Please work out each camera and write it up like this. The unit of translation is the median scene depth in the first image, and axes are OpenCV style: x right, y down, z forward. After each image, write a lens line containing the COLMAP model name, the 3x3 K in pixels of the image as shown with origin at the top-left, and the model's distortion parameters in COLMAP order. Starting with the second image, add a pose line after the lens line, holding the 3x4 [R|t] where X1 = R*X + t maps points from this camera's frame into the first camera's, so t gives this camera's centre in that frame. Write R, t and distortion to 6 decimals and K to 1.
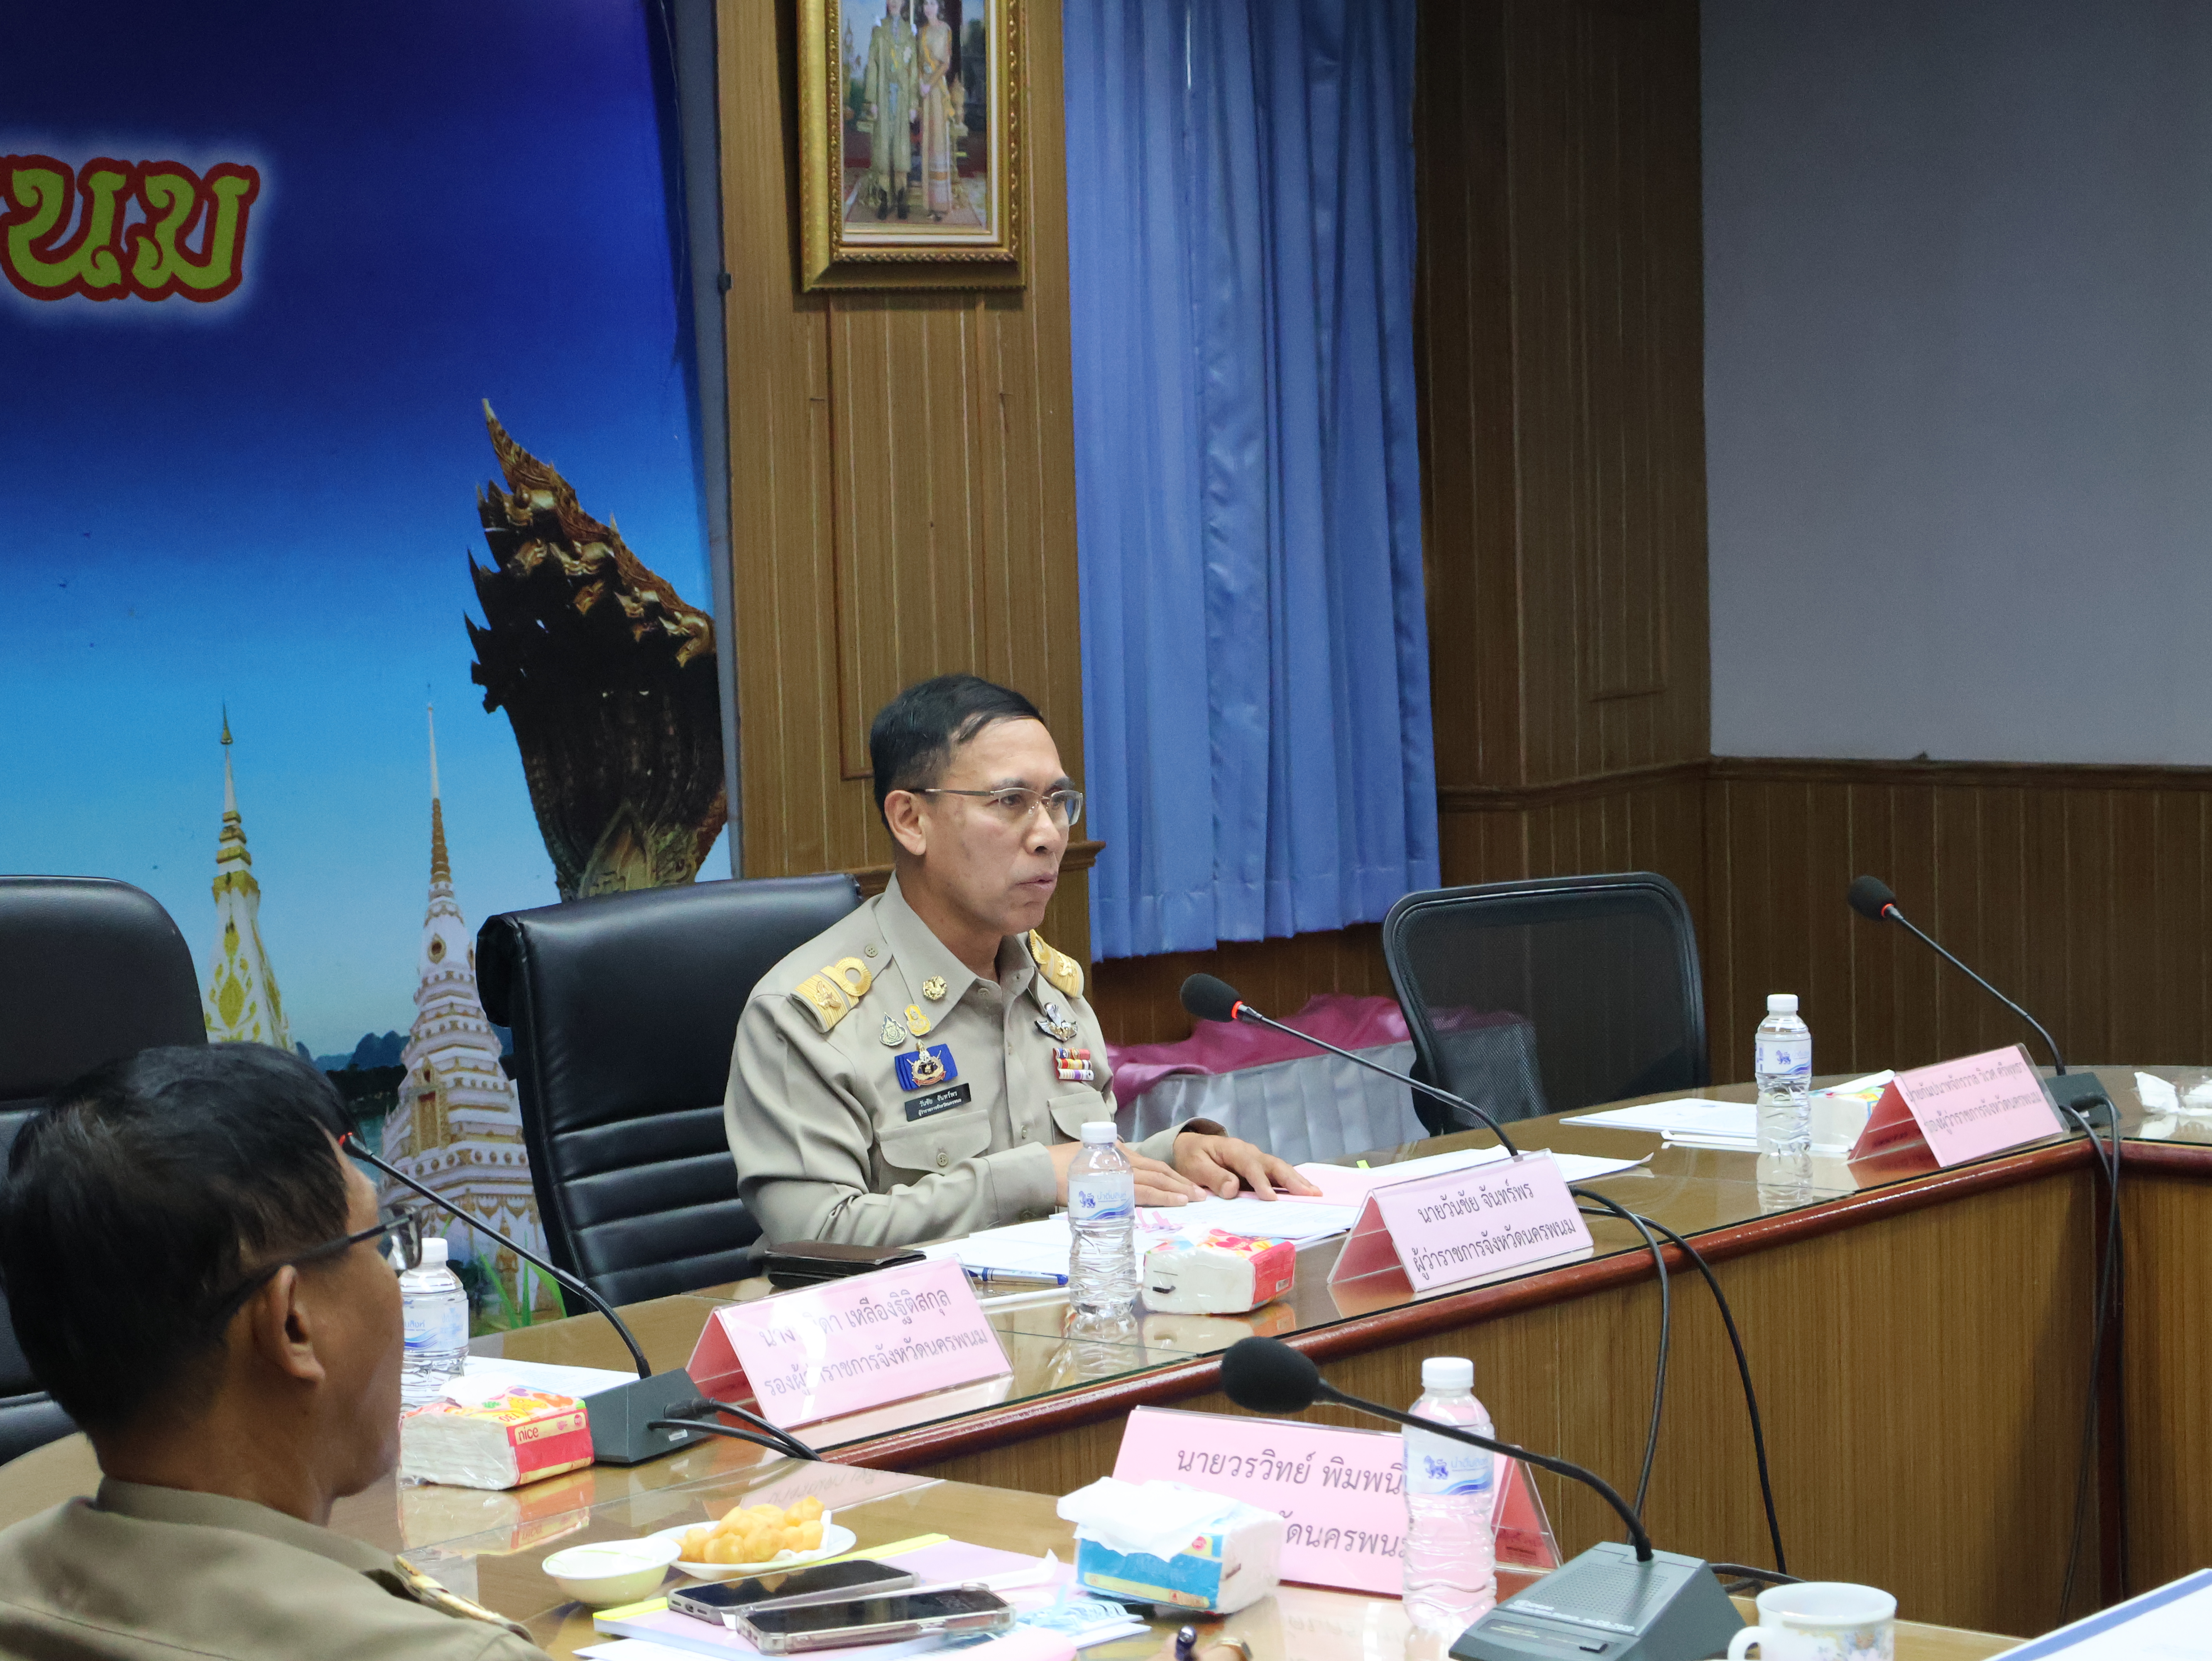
lens RADIAL K [[4890.2, 0, 1106.0], [0, 4890.2, 830.5], [0, 0, 1]] dist [-0.004003, -0.111519]
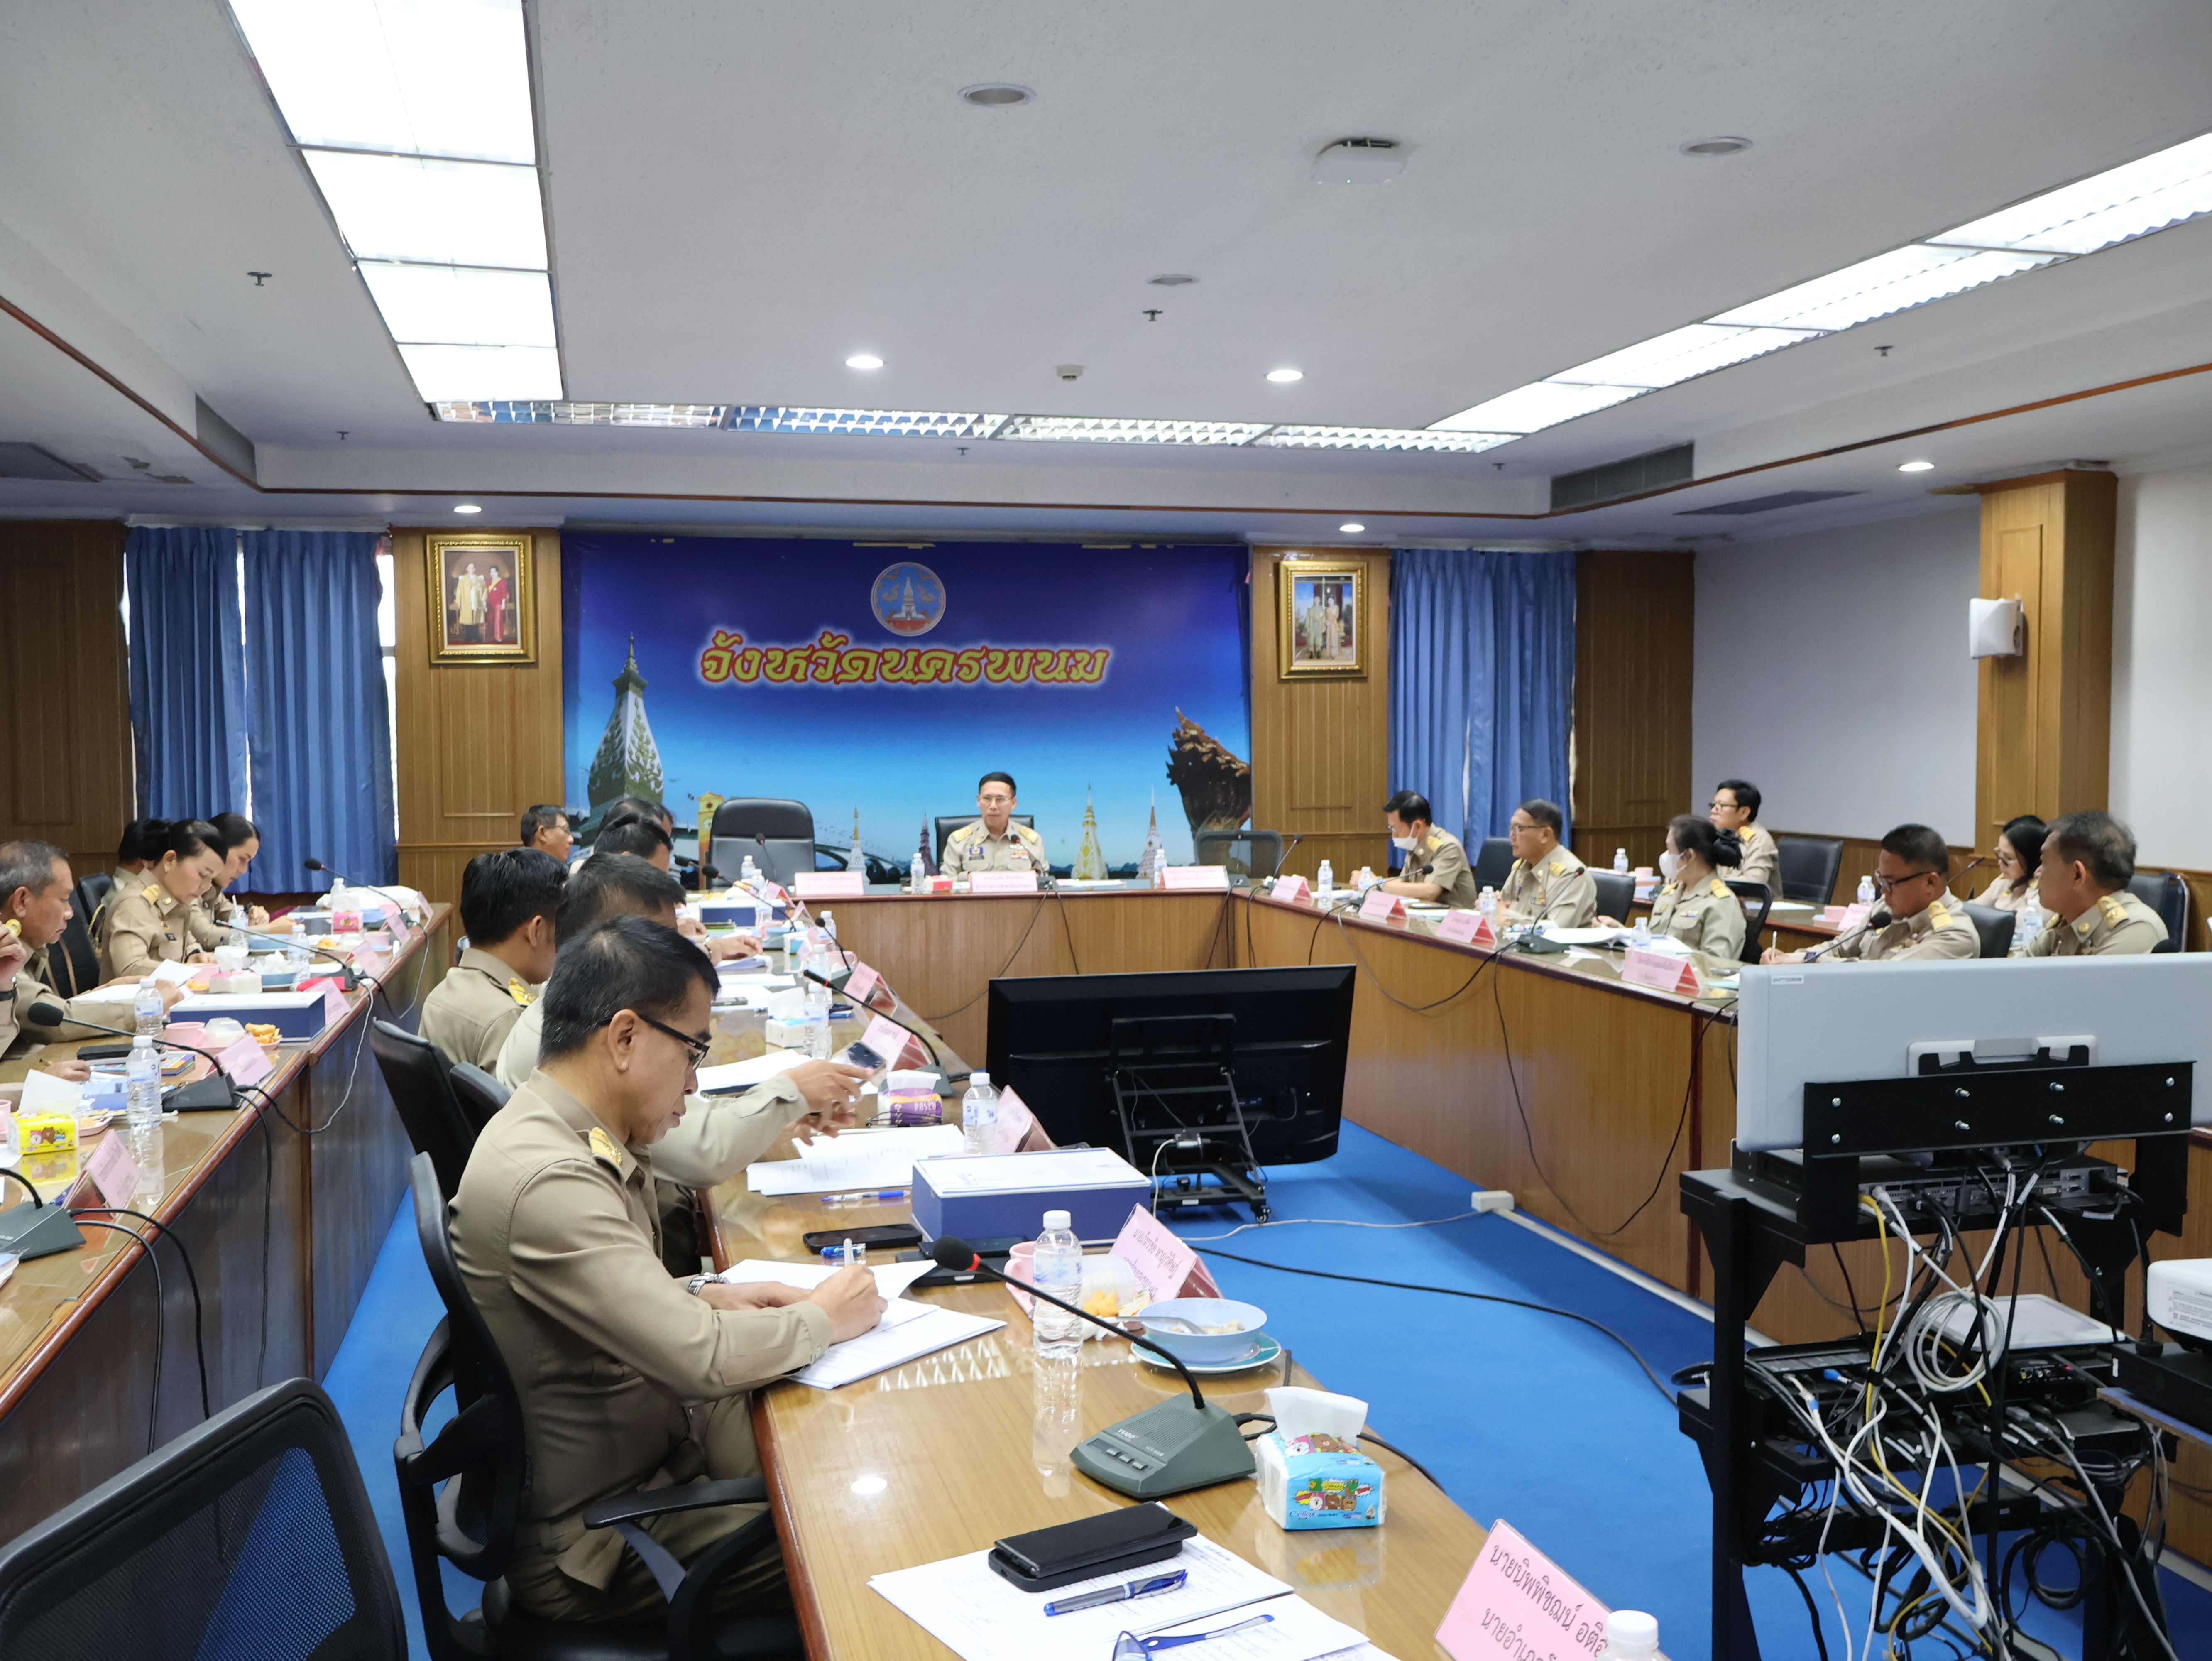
lens RADIAL K [[2036.3, 0, 1101.3], [0, 2036.3, 836.9], [0, 0, 1]] dist [-0.011844, 0.003905]
pose [[0.798529, 0.055613, -0.599382, 0.790705], [-0.061077, 0.998070, 0.011234, 0.002491], [0.598849, 0.027638, 0.800385, -0.343940]]
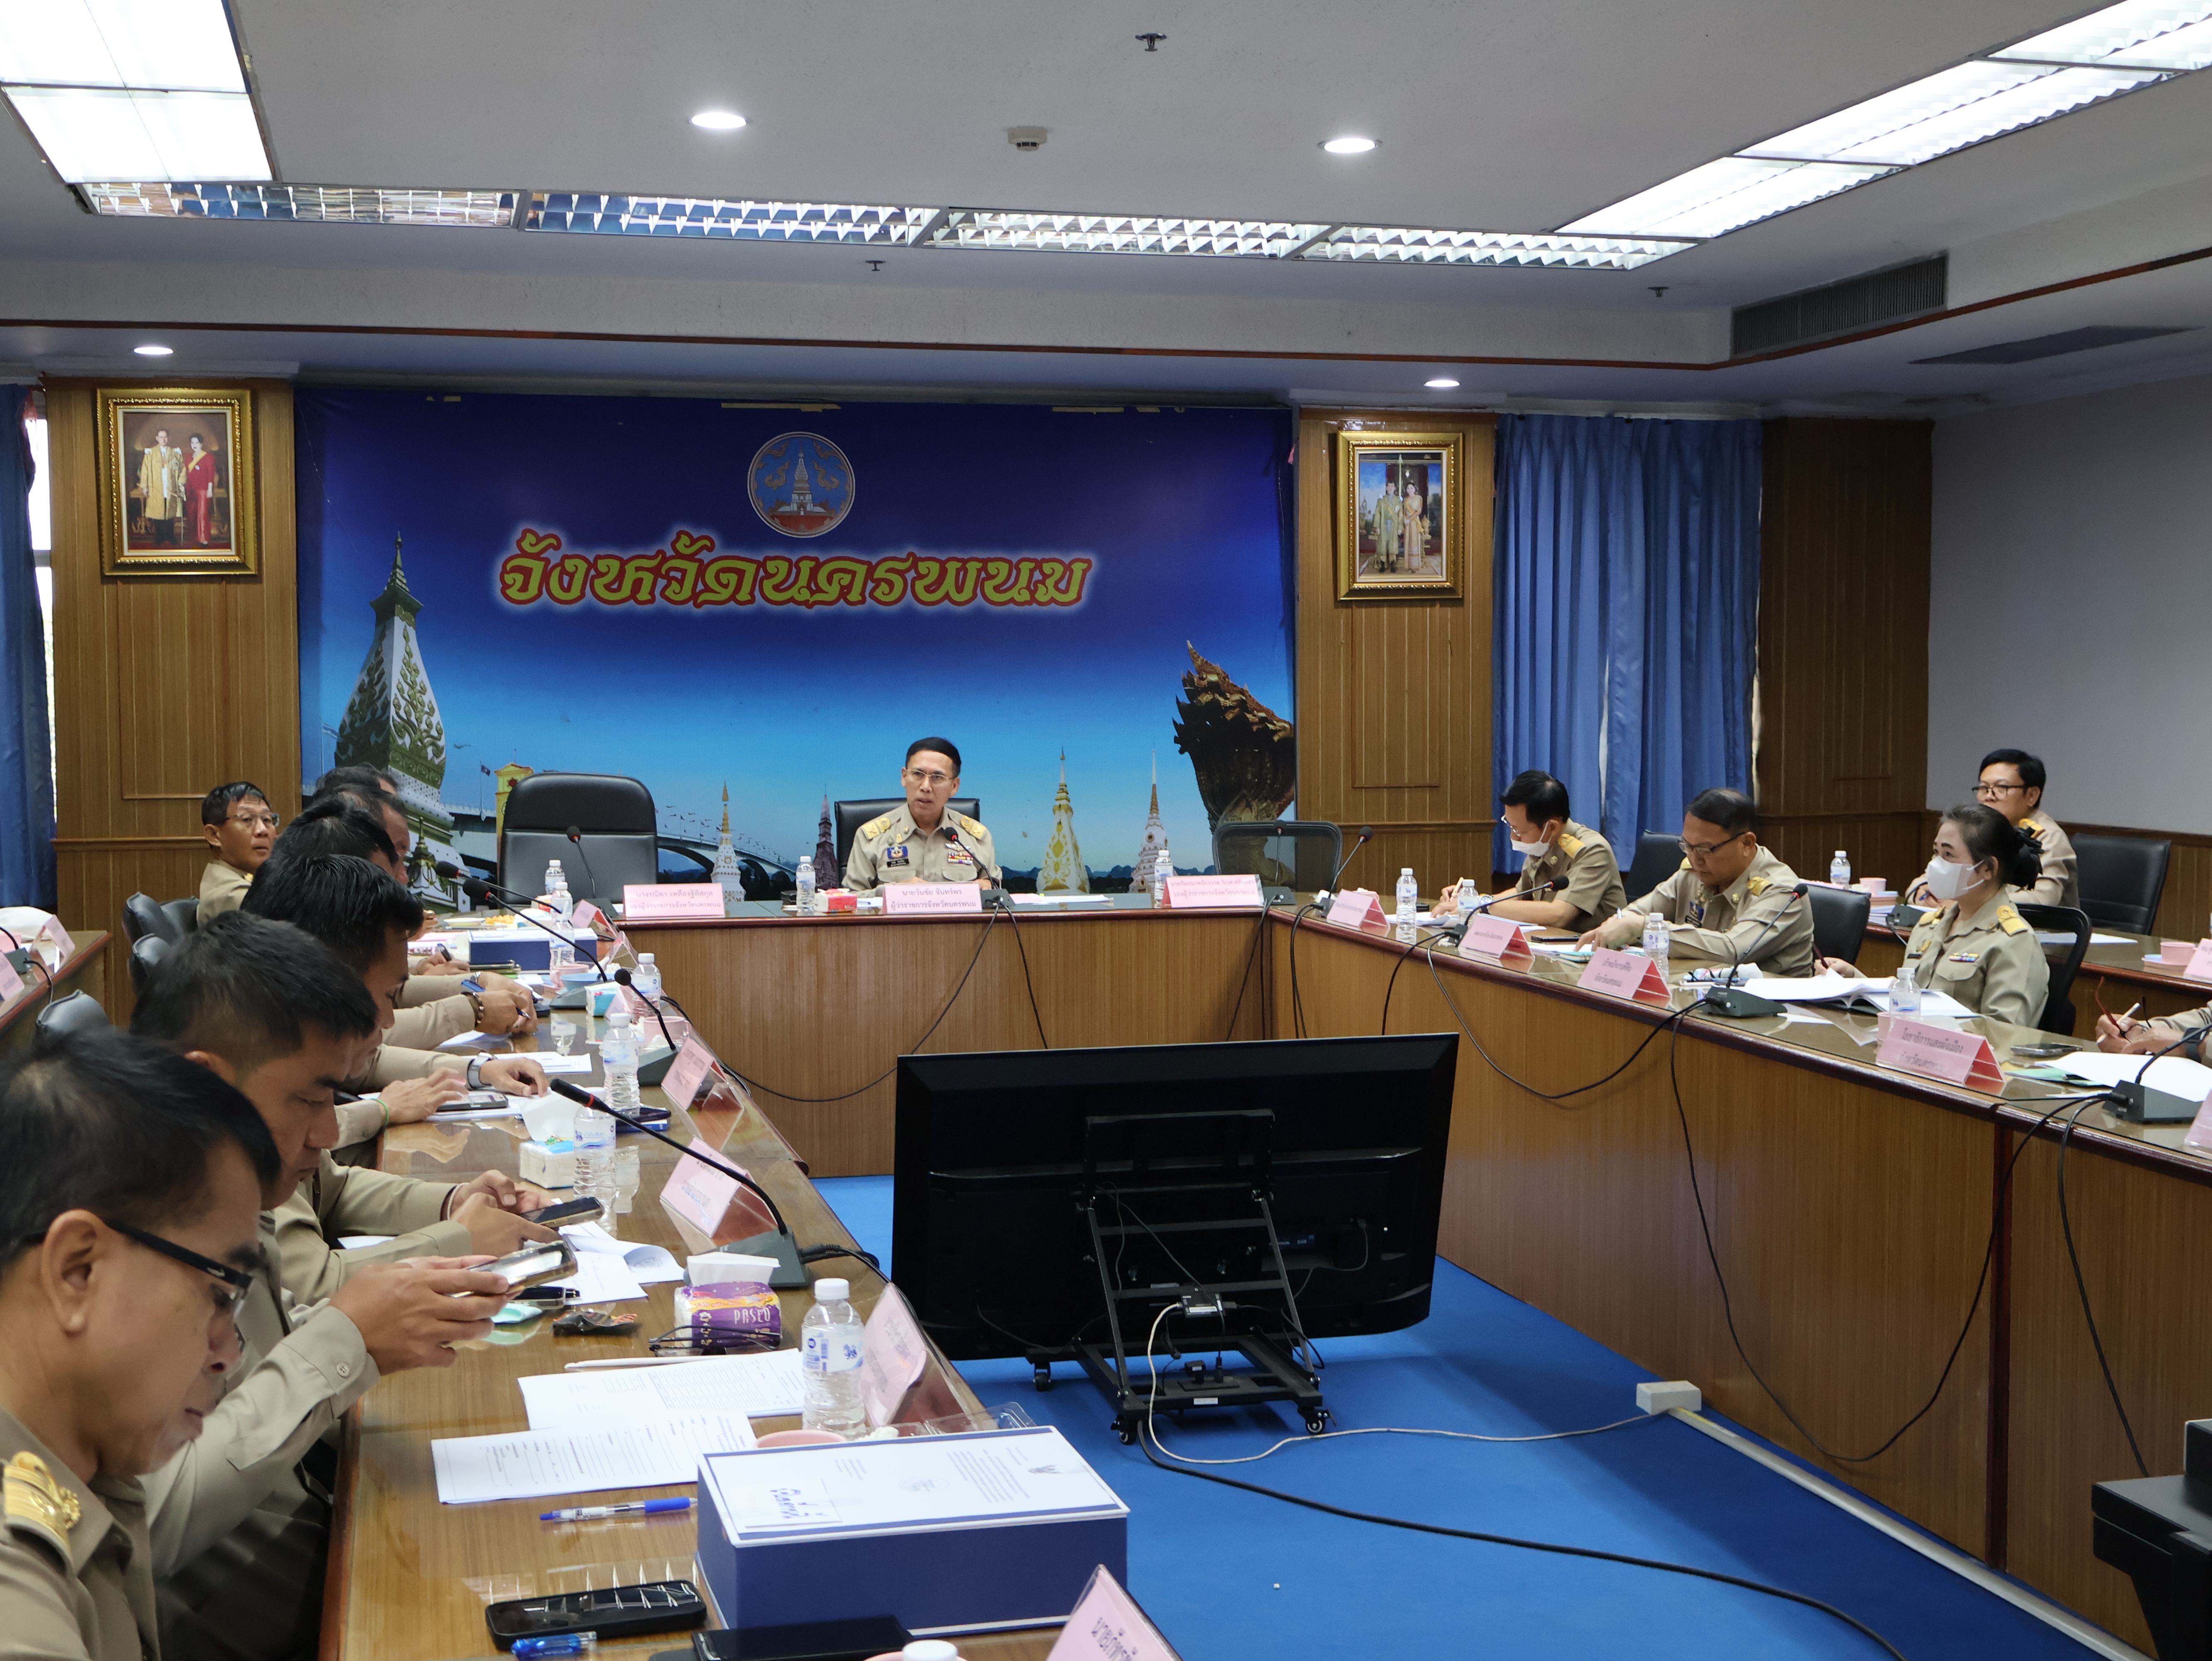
lens RADIAL K [[2749.2, 0, 1100.1], [0, 2749.2, 839.3], [0, 0, 1]] dist [0.005911, -0.006820]
pose [[0.800842, 0.061228, -0.595737, 0.735470], [-0.062516, 0.997872, 0.018519, -0.001975], [0.595603, 0.022413, 0.802966, -0.262430]]
